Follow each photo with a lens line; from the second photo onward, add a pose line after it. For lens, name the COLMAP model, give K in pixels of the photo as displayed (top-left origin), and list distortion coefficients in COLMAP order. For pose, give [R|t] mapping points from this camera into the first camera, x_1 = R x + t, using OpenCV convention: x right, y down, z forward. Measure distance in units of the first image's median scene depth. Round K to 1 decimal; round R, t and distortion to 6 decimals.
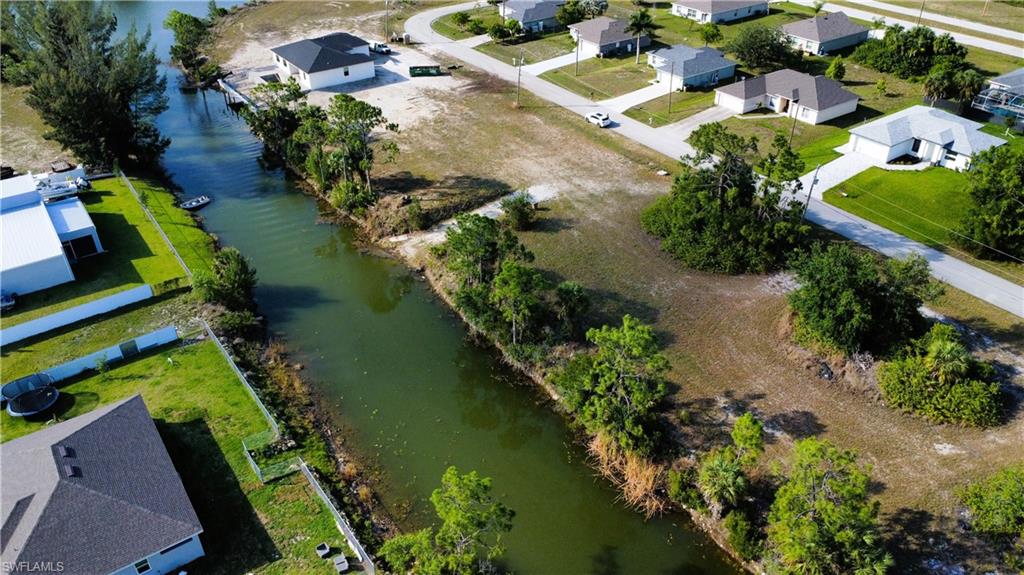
lens RADIAL K [[765.6, 0, 518.0], [0, 765.6, 290.2], [0, 0, 1]] dist [0.010091, -0.005313]
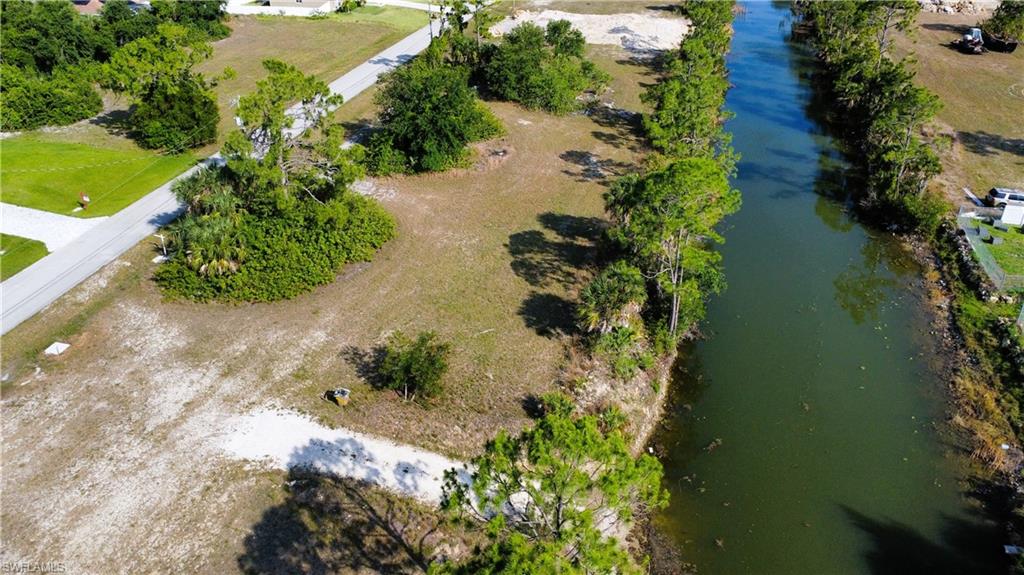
lens RADIAL K [[765.6, 0, 513.4], [0, 765.6, 288.7], [0, 0, 1]] dist [0.010091, -0.005313]
pose [[-0.638742, -0.387306, 0.664833, -0.299030], [0.429766, 0.537125, 0.725809, -0.398952], [-0.638208, 0.749327, -0.176633, 0.876620]]
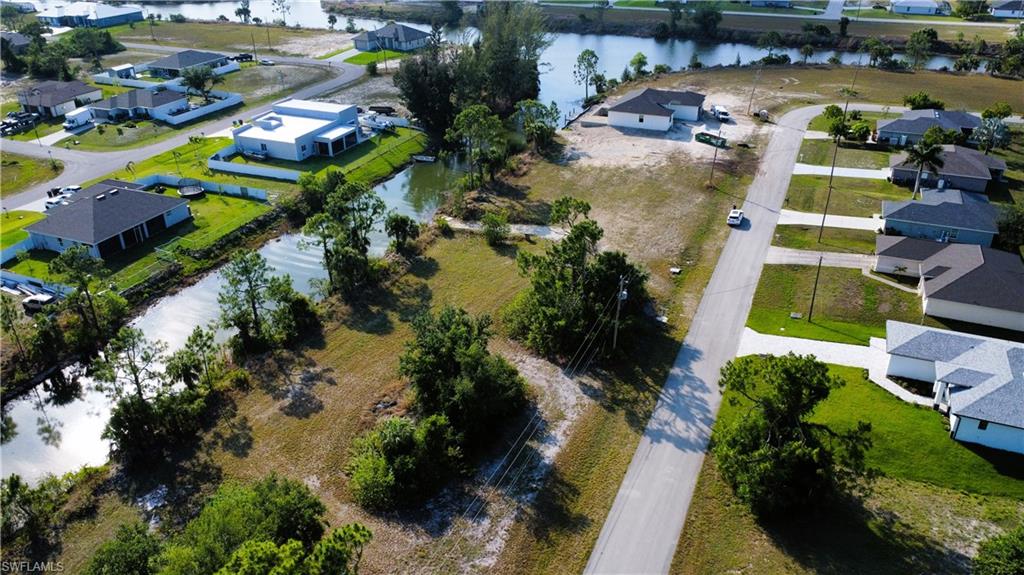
lens RADIAL K [[765.6, 0, 513.7], [0, 765.6, 285.1], [0, 0, 1]] dist [0.010091, -0.005313]
pose [[0.523083, 0.397068, -0.754136, 0.798706], [-0.467670, 0.873454, 0.135506, -0.172276], [0.712509, 0.281806, 0.642586, 0.263190]]
